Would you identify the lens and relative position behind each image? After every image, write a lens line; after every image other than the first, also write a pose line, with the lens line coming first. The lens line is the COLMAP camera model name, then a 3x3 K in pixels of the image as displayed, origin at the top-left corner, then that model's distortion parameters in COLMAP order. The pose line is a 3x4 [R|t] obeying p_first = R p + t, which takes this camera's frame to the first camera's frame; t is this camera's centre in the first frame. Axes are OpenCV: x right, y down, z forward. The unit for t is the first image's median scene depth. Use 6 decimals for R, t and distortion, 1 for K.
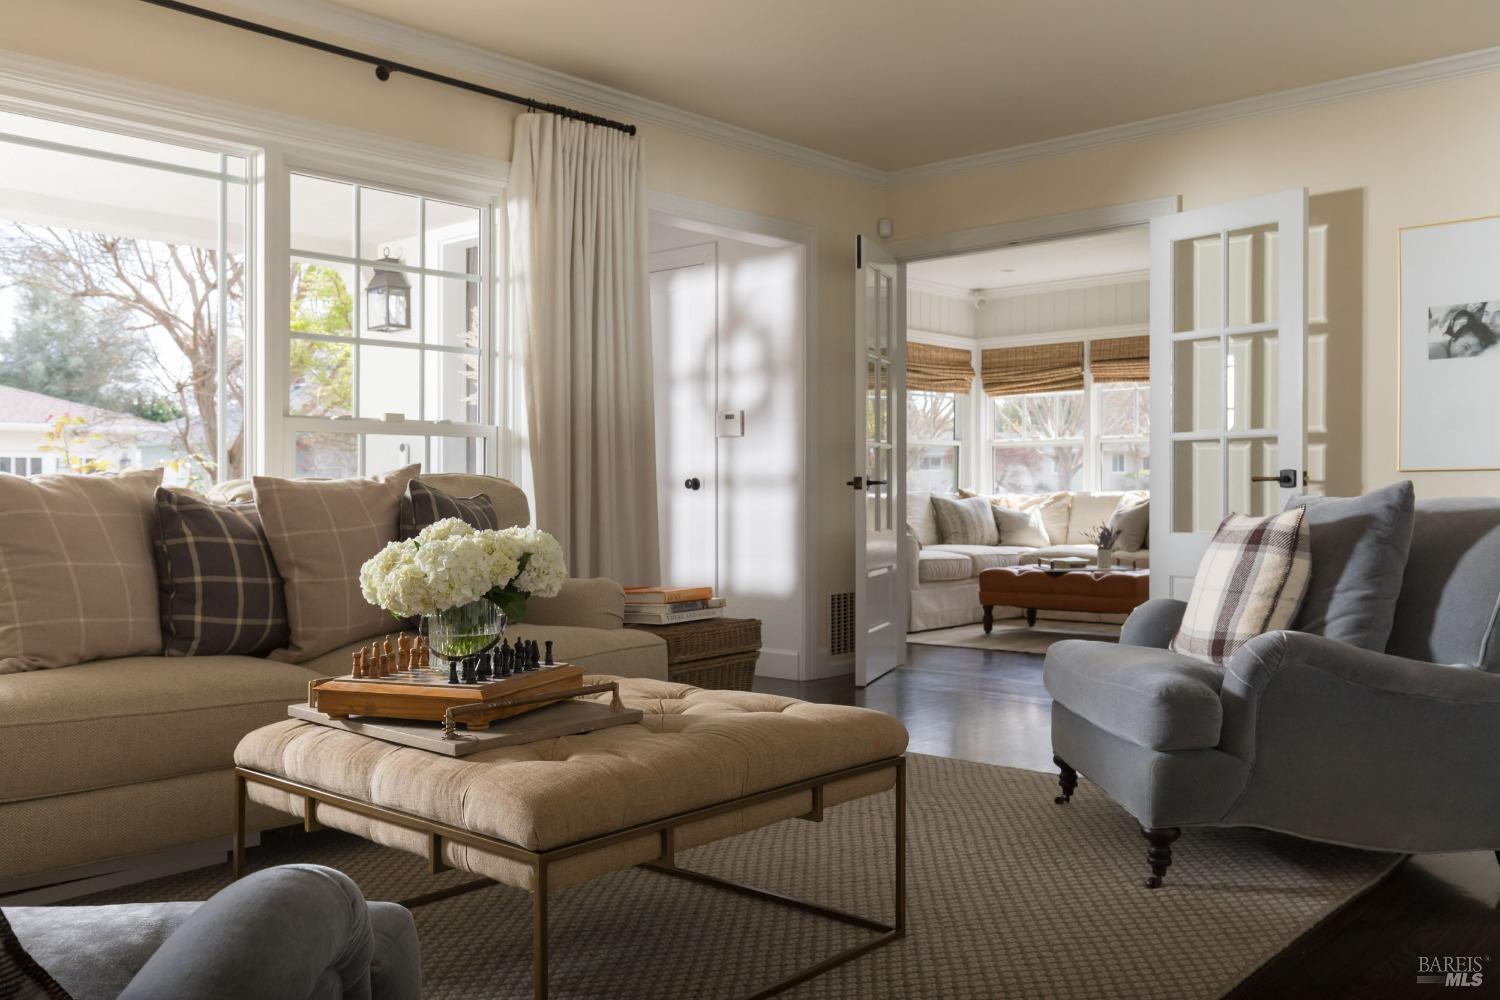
lens RADIAL K [[1280.6, 0, 746.0], [0, 1280.6, 500.0], [0, 0, 1]] dist [0.001933, -0.013176]
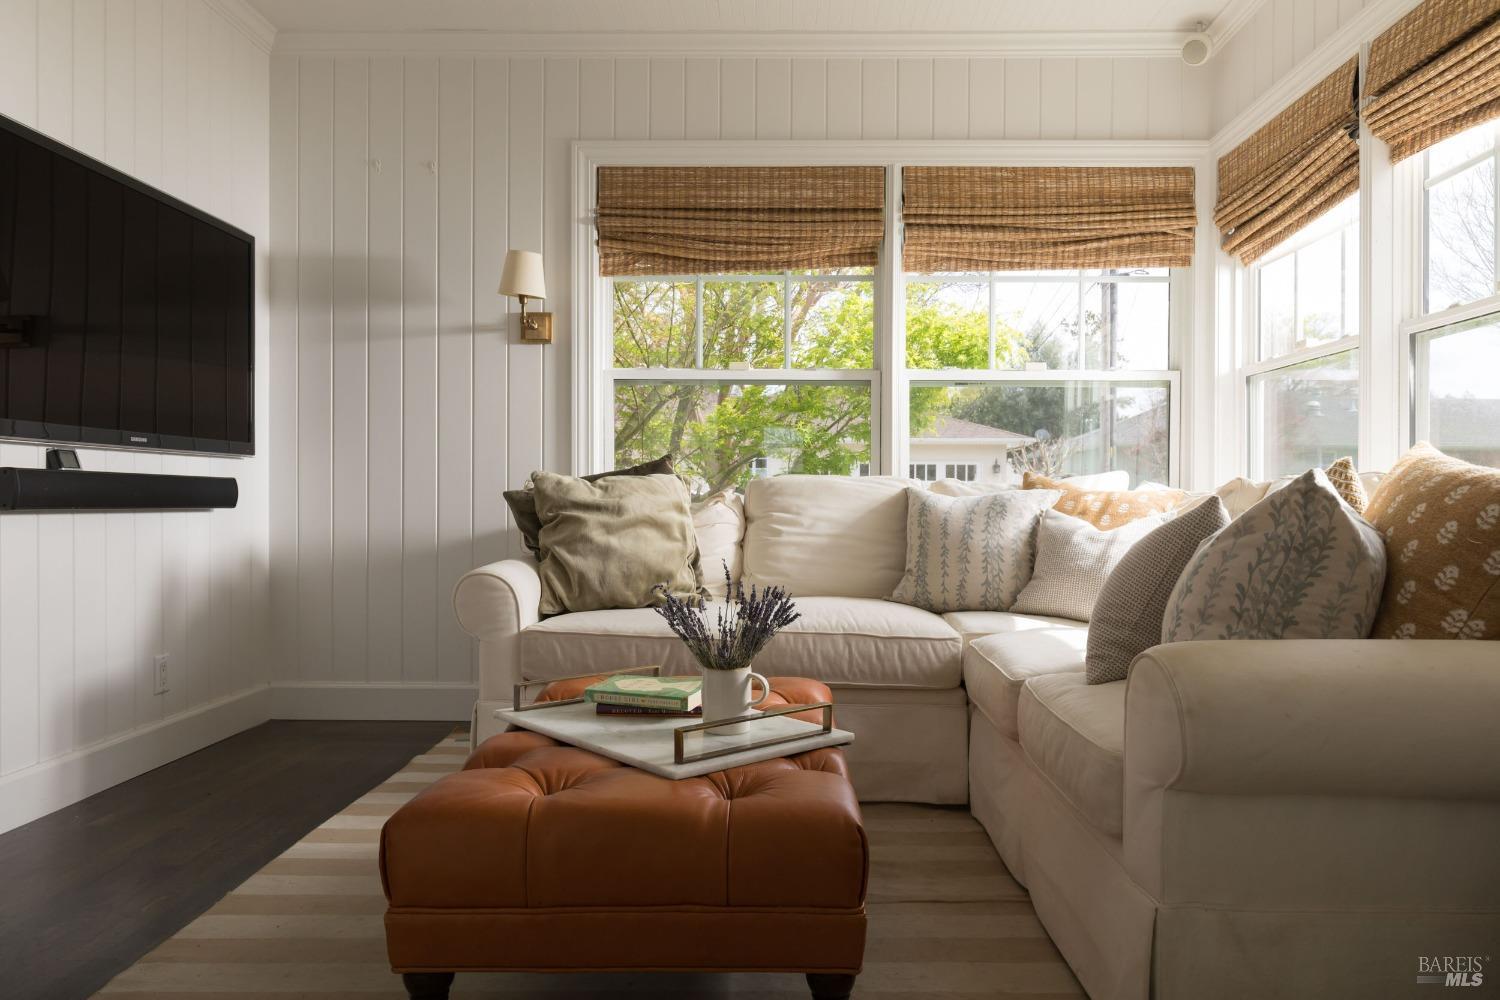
lens RADIAL K [[1030.6, 0, 751.4], [0, 1030.6, 502.9], [0, 0, 1]] dist [-0.000311, 0.000547]
pose [[0.655477, 0.012179, -0.755117, 0.699276], [-0.011154, 0.999917, 0.006445, 0.000684], [0.755133, 0.004199, 0.655559, 1.300881]]
